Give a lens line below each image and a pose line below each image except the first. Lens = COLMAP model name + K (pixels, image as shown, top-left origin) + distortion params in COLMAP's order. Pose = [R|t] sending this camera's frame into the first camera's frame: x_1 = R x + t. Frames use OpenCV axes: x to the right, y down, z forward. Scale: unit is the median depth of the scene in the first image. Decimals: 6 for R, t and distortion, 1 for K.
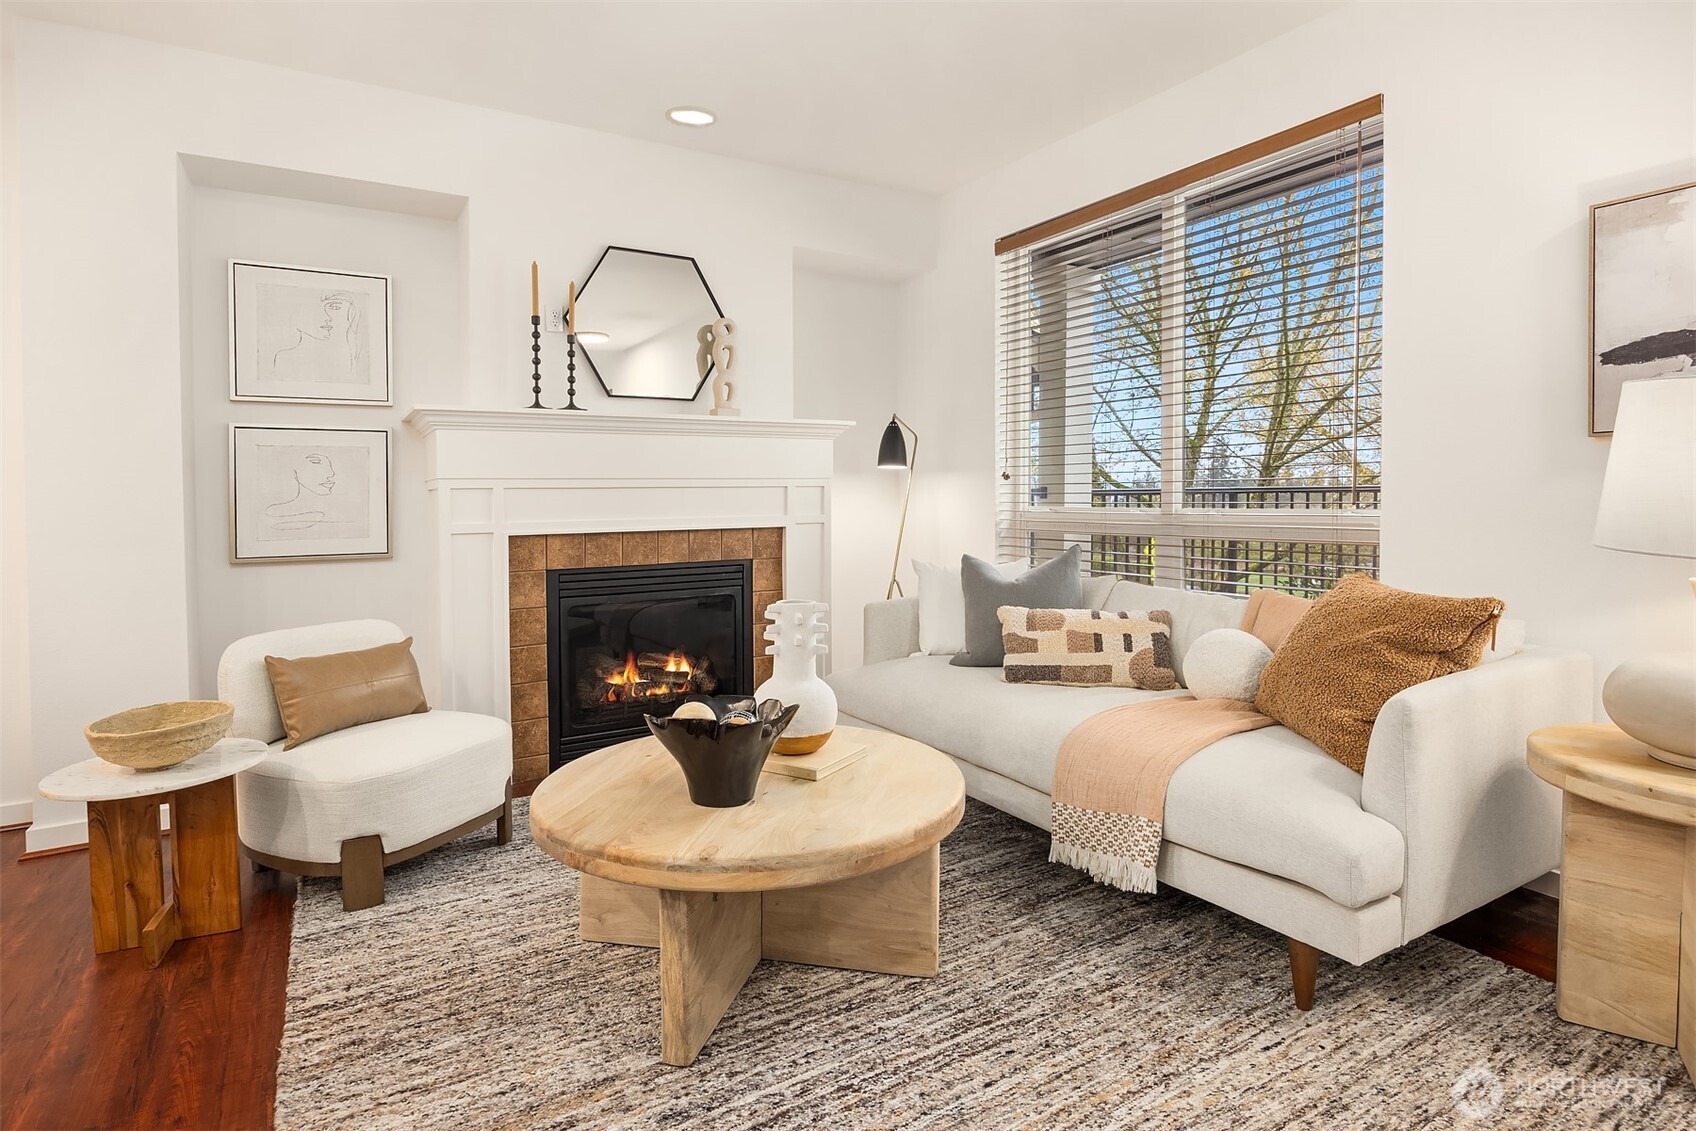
lens RADIAL K [[846.9, 0, 873.0], [0, 846.9, 519.9], [0, 0, 1]] dist [-0.008429, -0.002584]
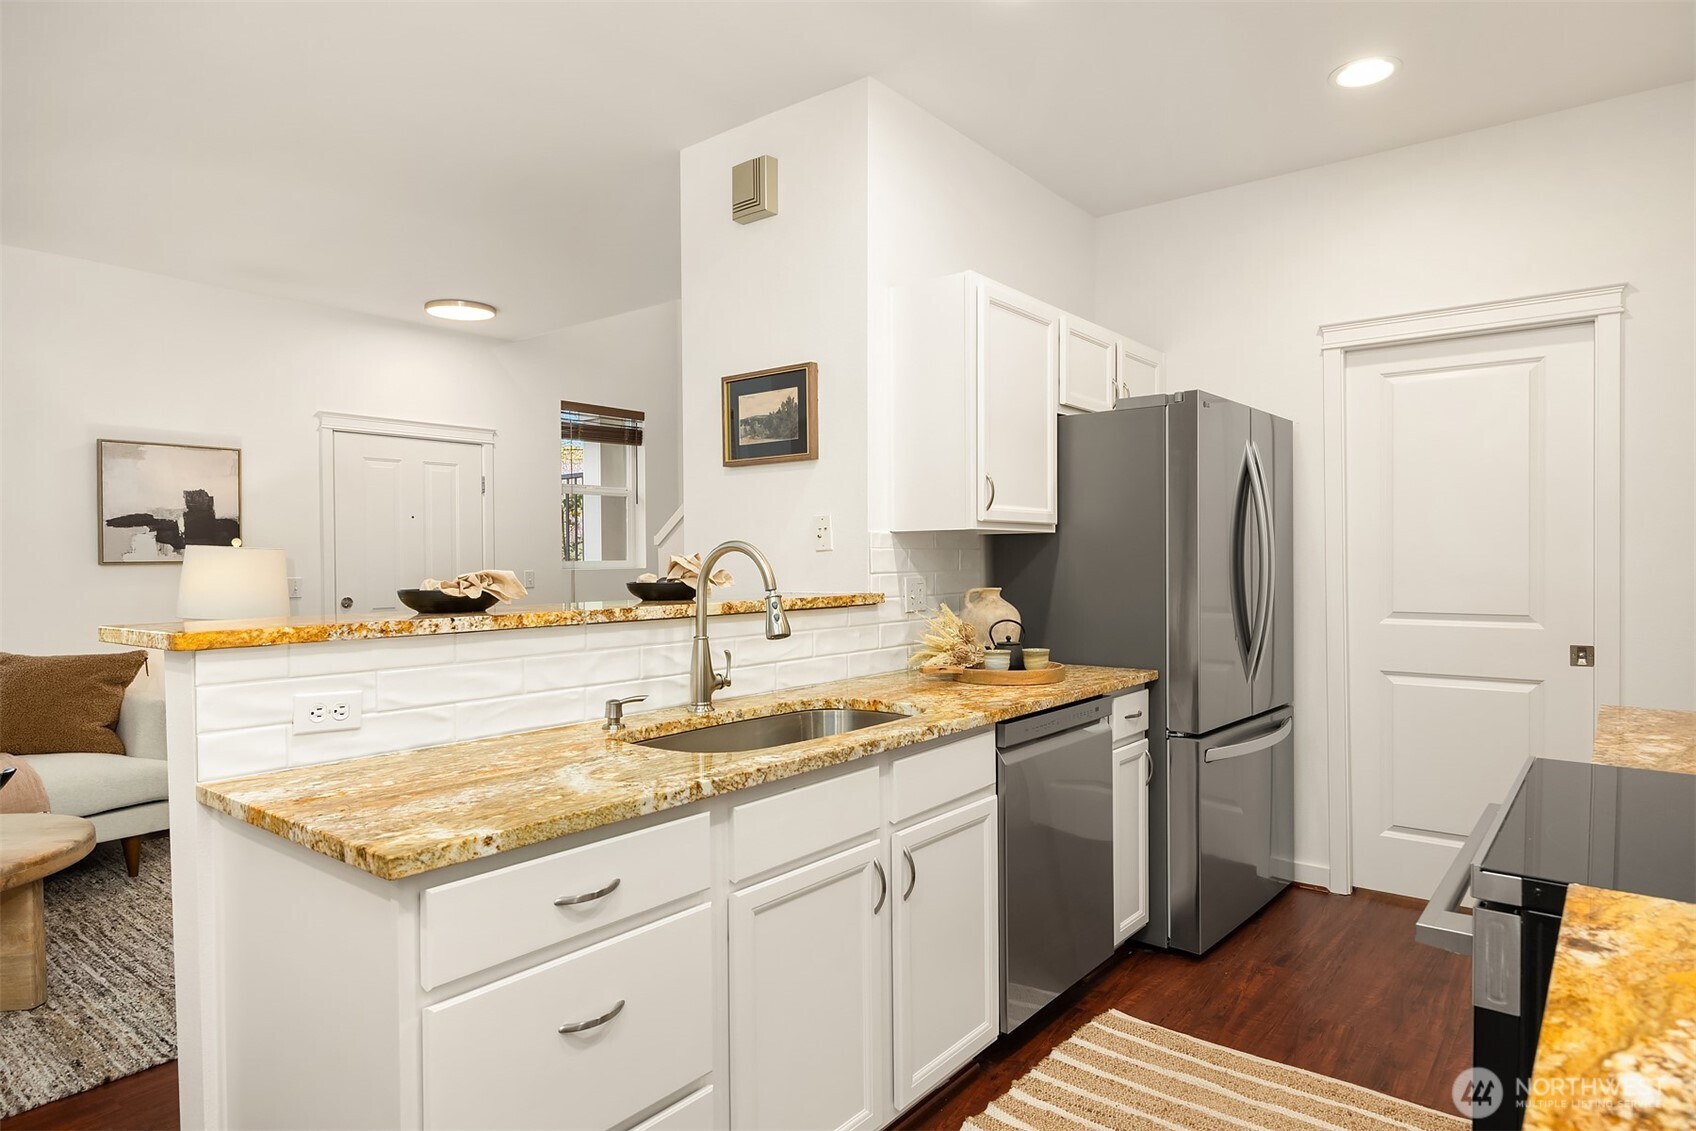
lens RADIAL K [[1027.5, 0, 924.1], [0, 1027.5, 599.9], [0, 0, 1]] dist [0.003562, -0.000042]
pose [[-0.388905, -0.021859, 0.921019, -1.938226], [0.043371, 0.998176, 0.042004, -0.035934], [-0.920256, 0.056281, -0.387247, 0.214193]]
